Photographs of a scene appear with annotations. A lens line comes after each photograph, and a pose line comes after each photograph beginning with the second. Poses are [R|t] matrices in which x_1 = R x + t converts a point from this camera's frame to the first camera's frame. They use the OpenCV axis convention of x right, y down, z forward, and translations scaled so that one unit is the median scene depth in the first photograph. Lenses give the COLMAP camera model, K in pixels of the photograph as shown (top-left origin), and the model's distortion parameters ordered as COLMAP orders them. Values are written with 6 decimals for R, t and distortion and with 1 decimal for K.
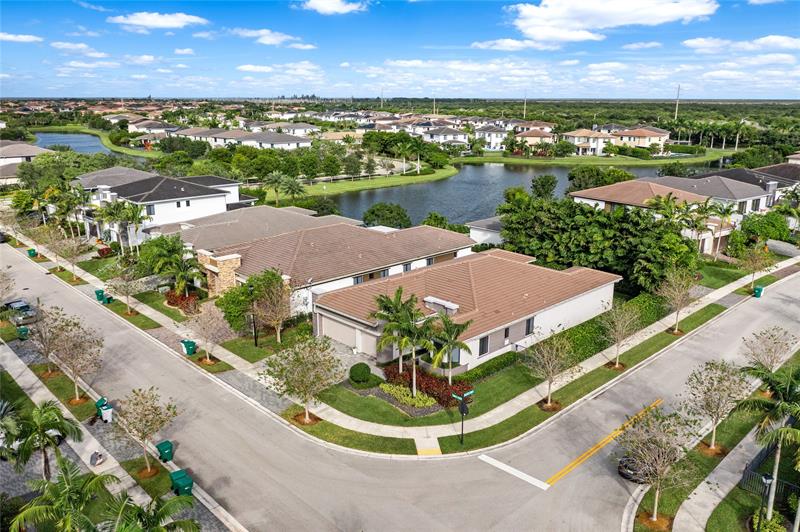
lens RADIAL K [[628.7, 0, 397.3], [0, 628.7, 266.3], [0, 0, 1]] dist [-0.008612, -0.005443]
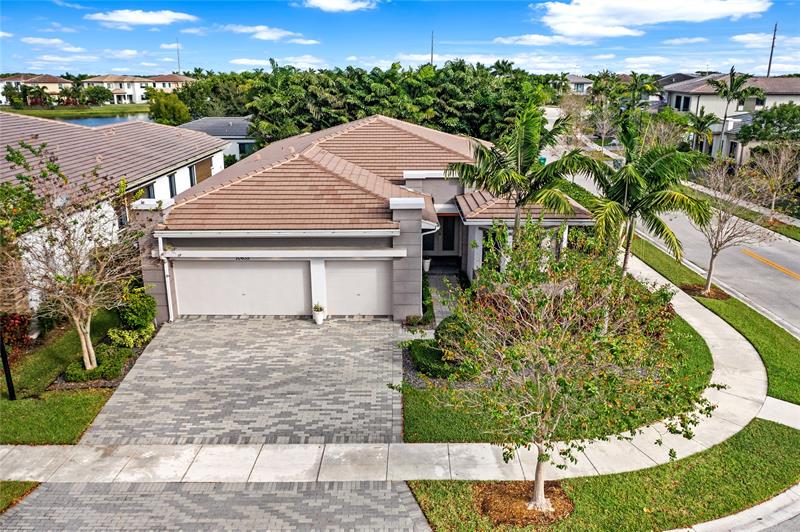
lens RADIAL K [[628.7, 0, 397.3], [0, 628.7, 266.3], [0, 0, 1]] dist [-0.008612, -0.005443]
pose [[0.691357, -0.210647, 0.691125, -0.253592], [0.189990, 0.975895, 0.107388, 0.055171], [-0.697086, 0.057063, 0.714713, 0.543815]]
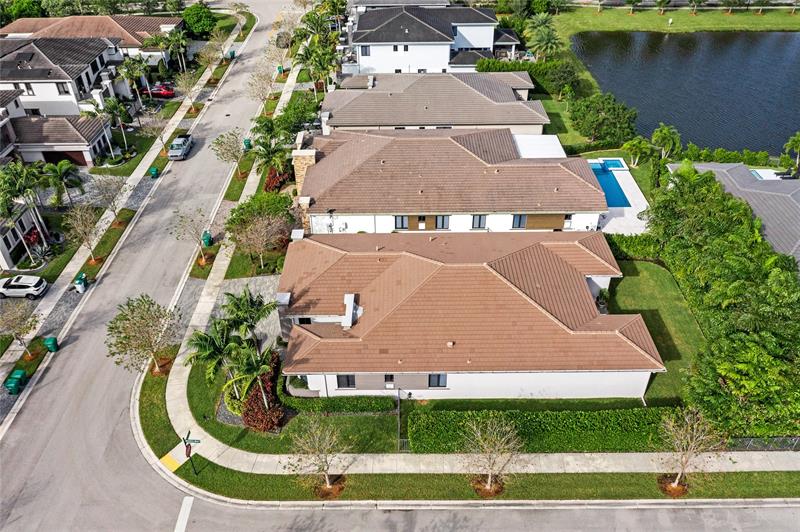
lens RADIAL K [[628.7, 0, 397.3], [0, 628.7, 266.3], [0, 0, 1]] dist [-0.008612, -0.005443]
pose [[0.716899, 0.409278, -0.564400, 0.471431], [-0.168180, 0.887166, 0.429711, -0.306641], [0.676588, -0.213138, 0.704841, 0.359939]]
